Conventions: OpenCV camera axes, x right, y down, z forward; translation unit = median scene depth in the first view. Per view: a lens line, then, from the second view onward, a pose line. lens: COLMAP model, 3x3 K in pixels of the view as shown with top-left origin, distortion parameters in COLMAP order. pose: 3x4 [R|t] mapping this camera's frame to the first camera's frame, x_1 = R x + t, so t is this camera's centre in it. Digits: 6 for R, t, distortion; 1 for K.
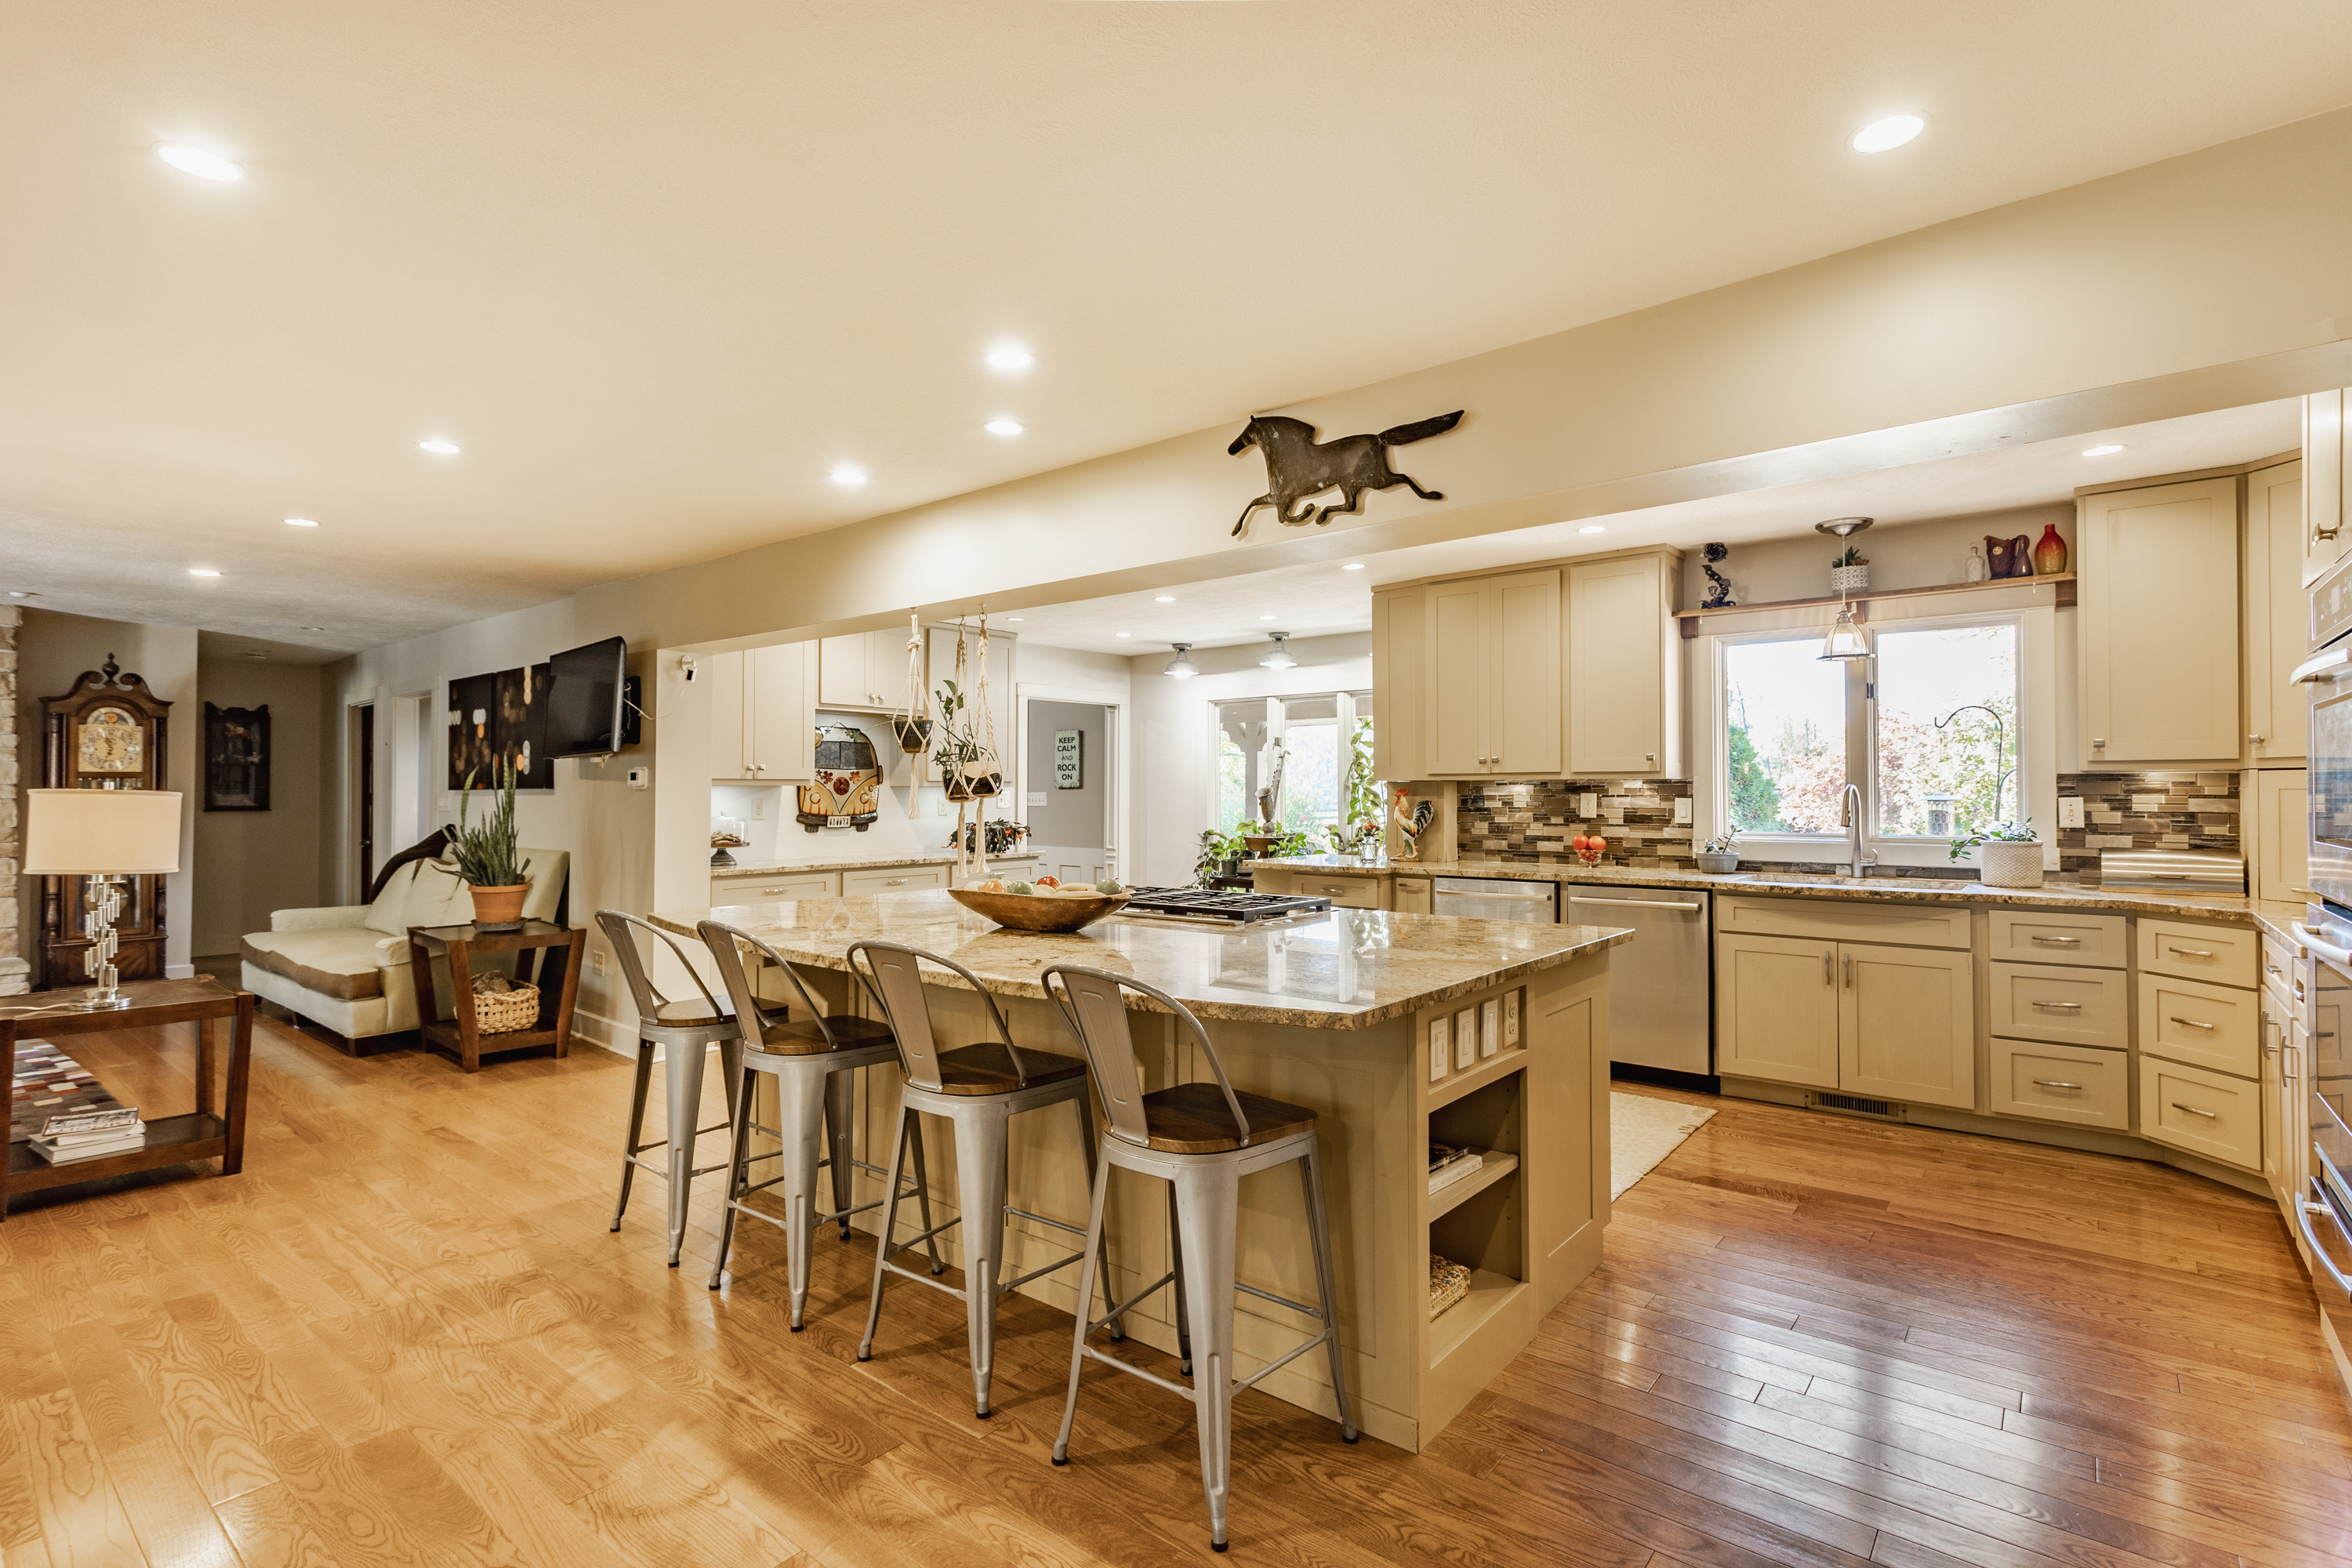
lens RADIAL K [[1107.7, 0, 1169.6], [0, 1107.7, 781.5], [0, 0, 1]] dist [0.004276, 0.000477]
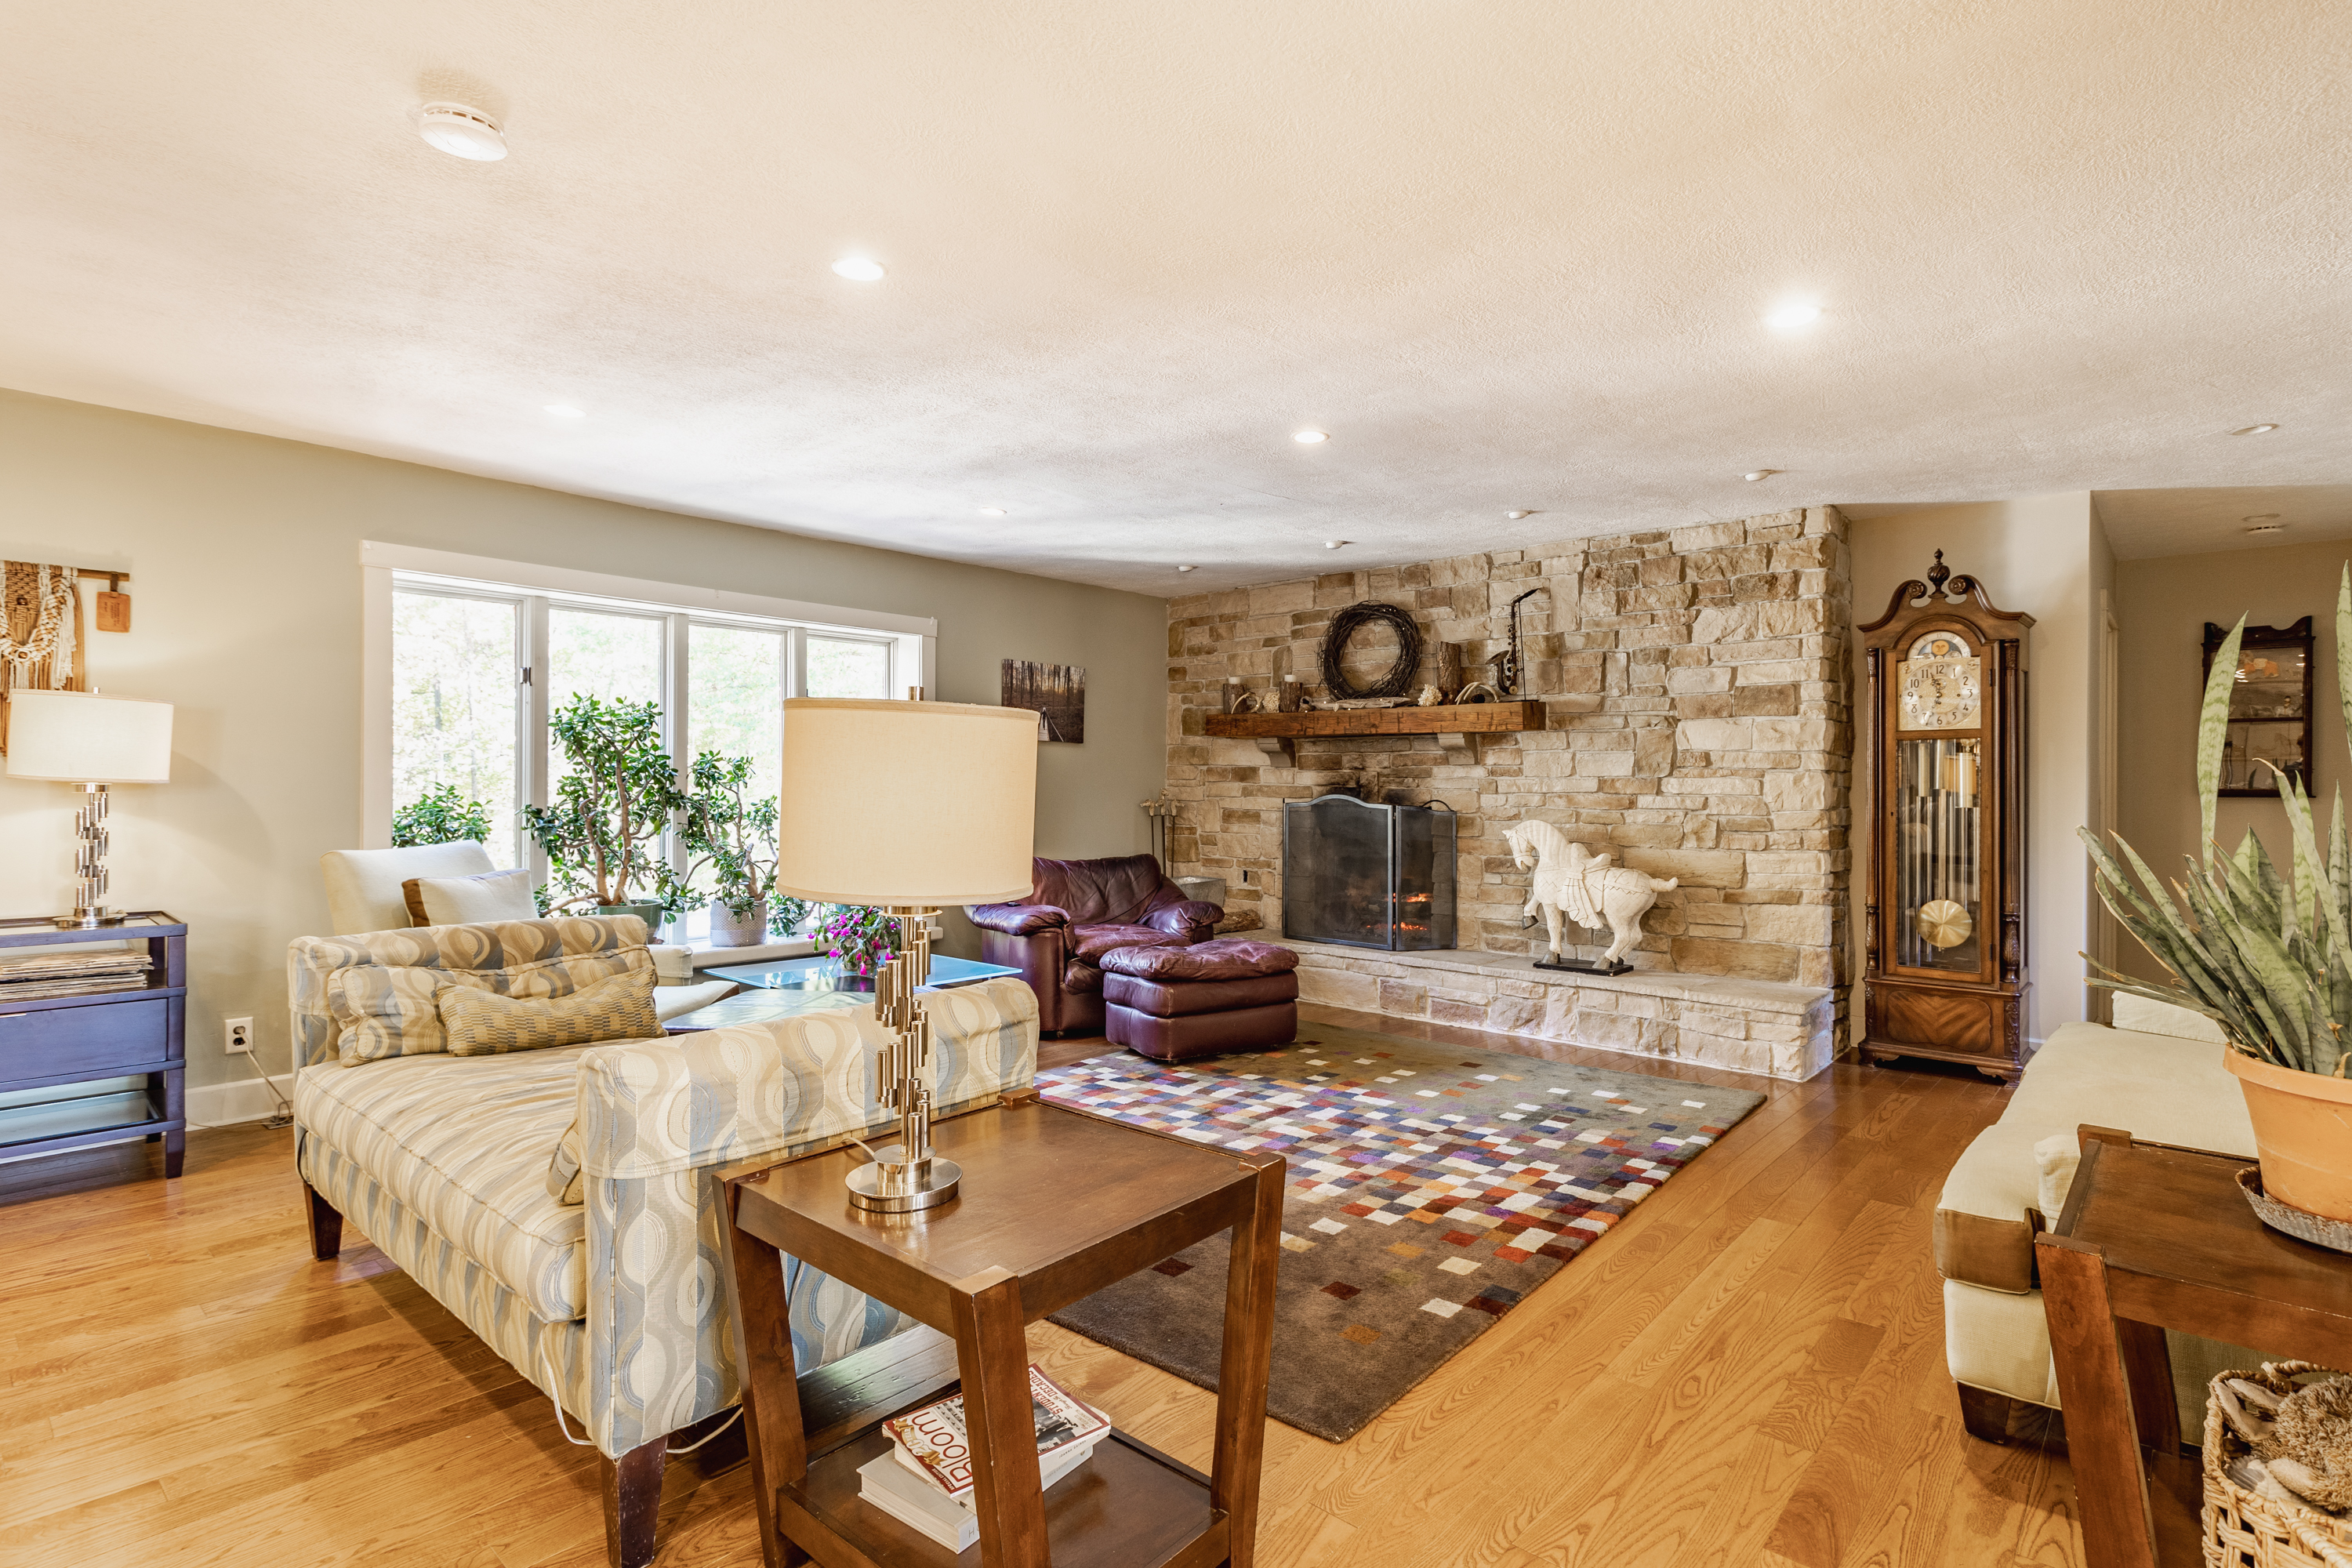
lens RADIAL K [[1152.4, 0, 1229.8], [0, 1152.4, 781.1], [0, 0, 1]] dist [0.003233, 0.000324]
pose [[-0.012391, -0.000428, -0.999923, -0.409345], [0.006891, 0.999976, -0.000513, 0.029690], [0.999899, -0.006897, -0.012388, 0.915171]]
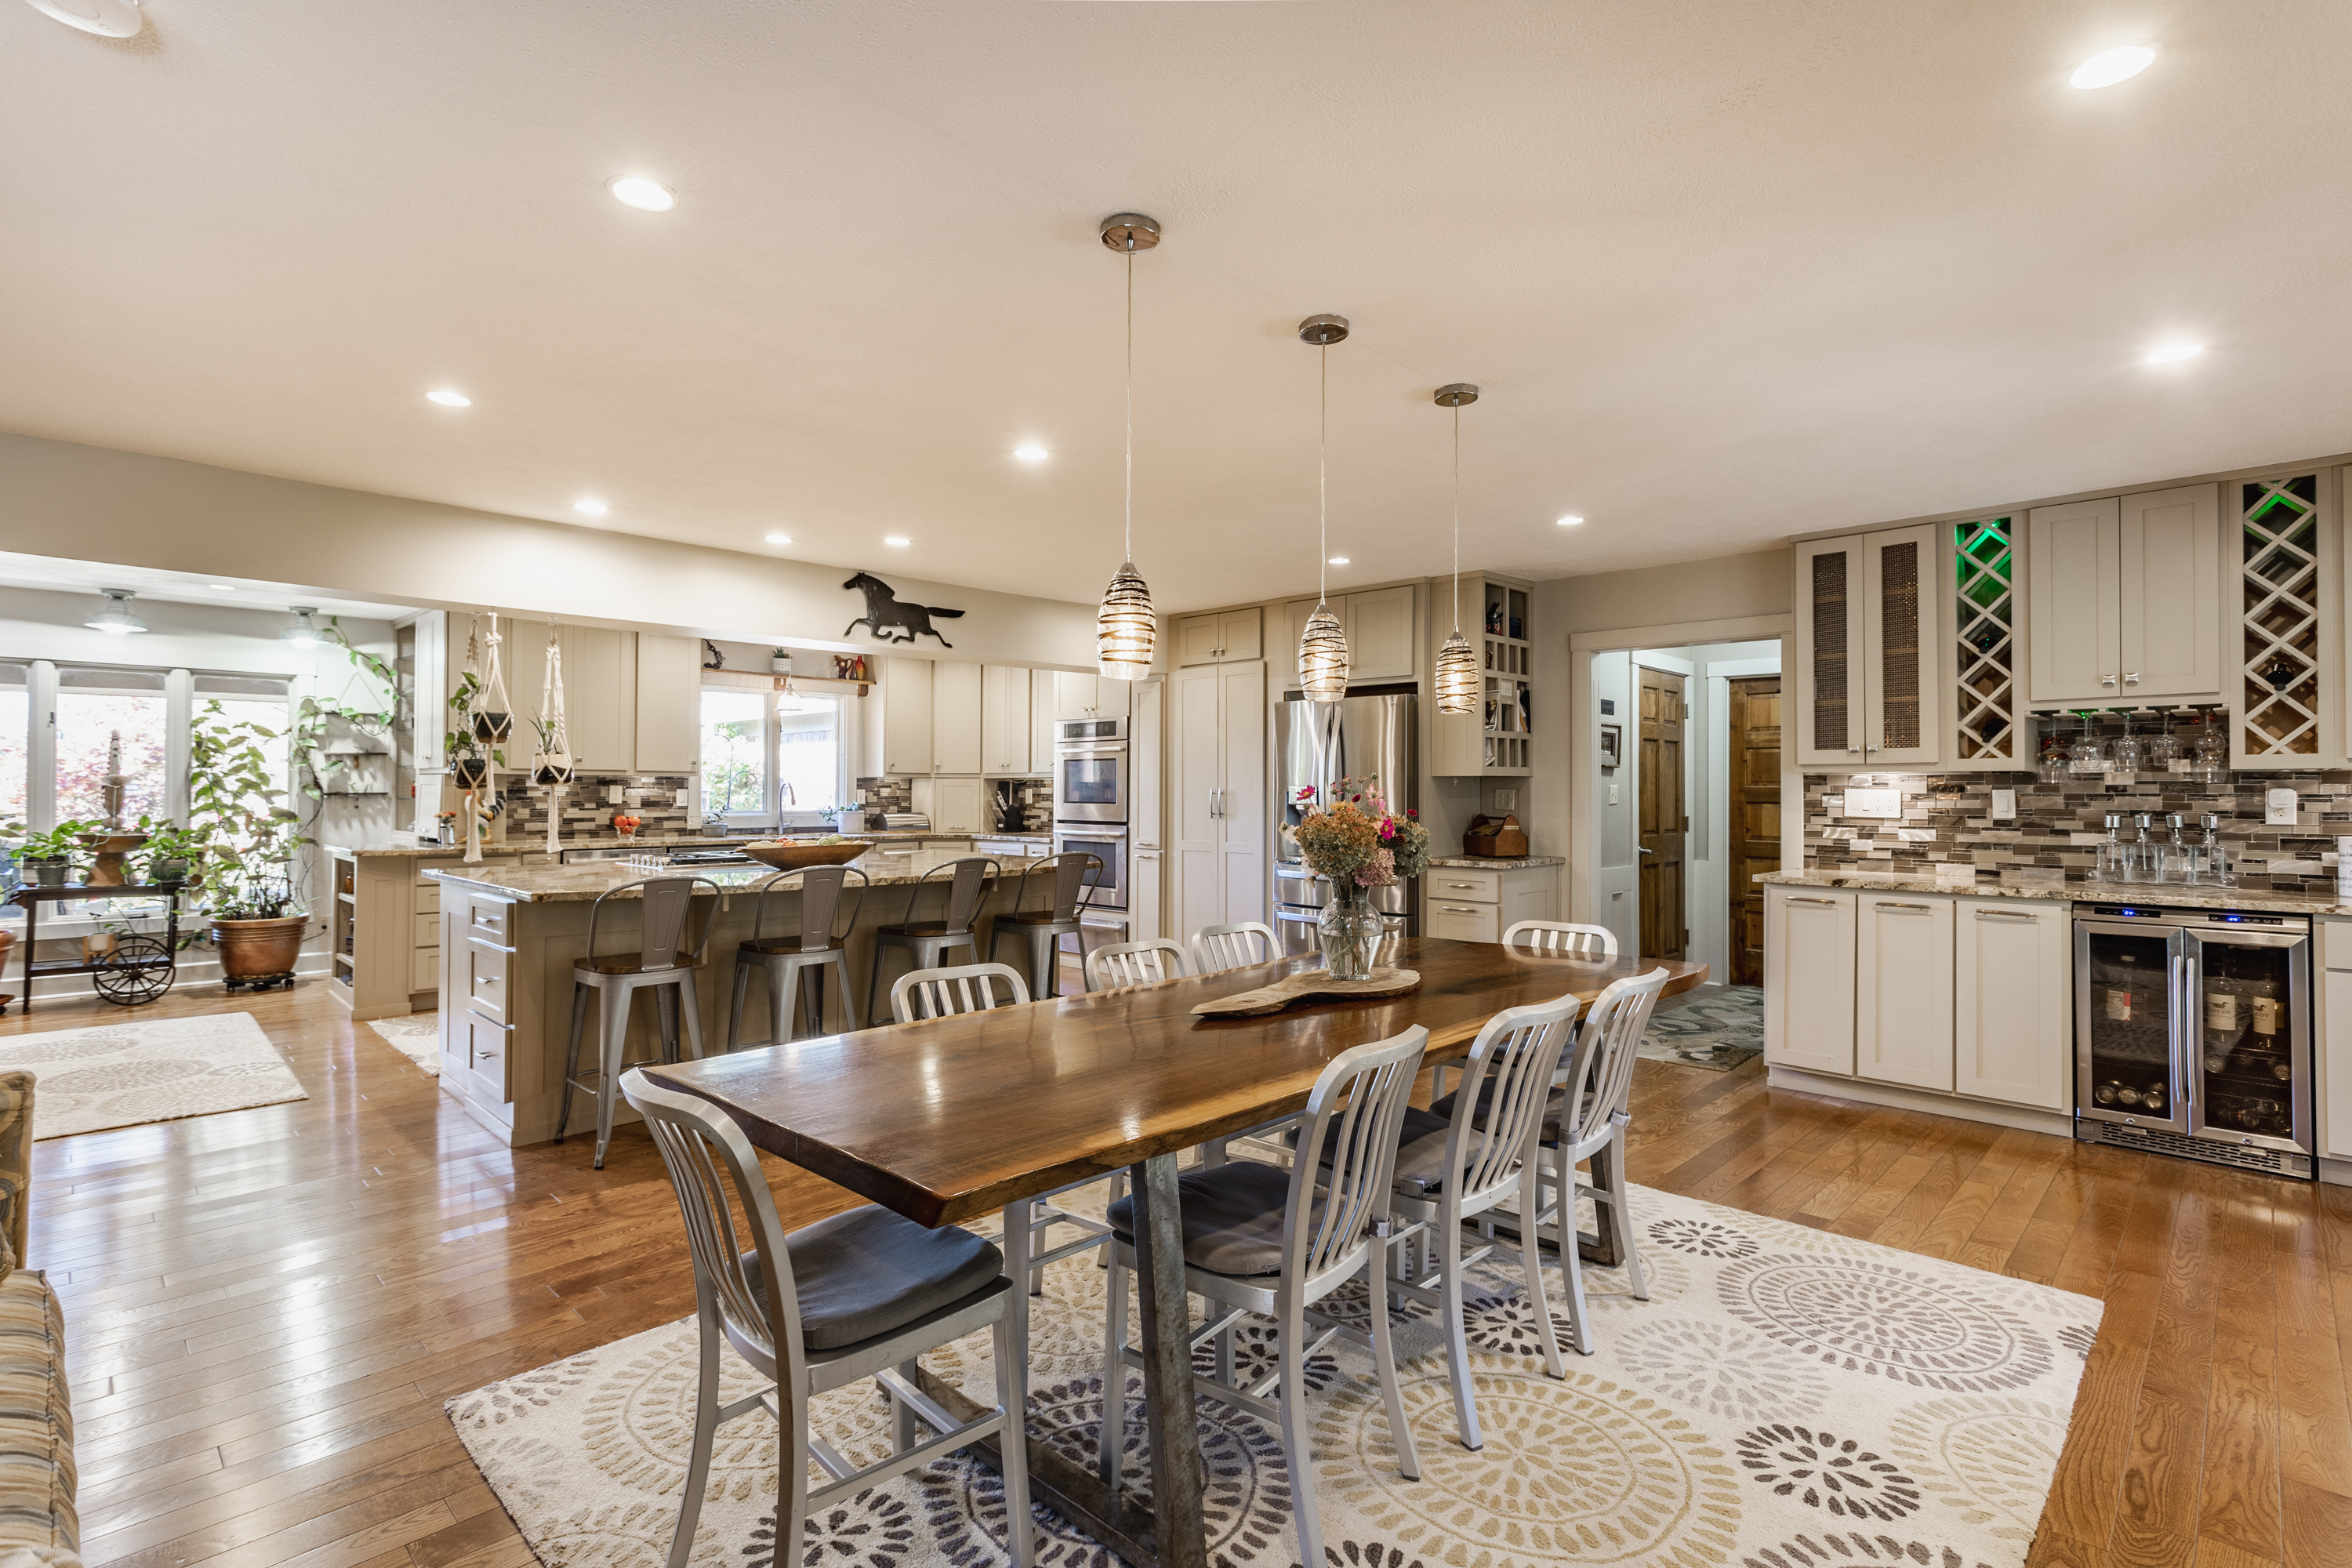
lens RADIAL K [[1107.7, 0, 1169.6], [0, 1107.7, 781.5], [0, 0, 1]] dist [0.004276, 0.000477]
pose [[0.087995, 0.011233, 0.996058, -1.156415], [-0.014855, 0.999840, -0.009963, 0.011157], [-0.996010, -0.013920, 0.088147, 0.243955]]
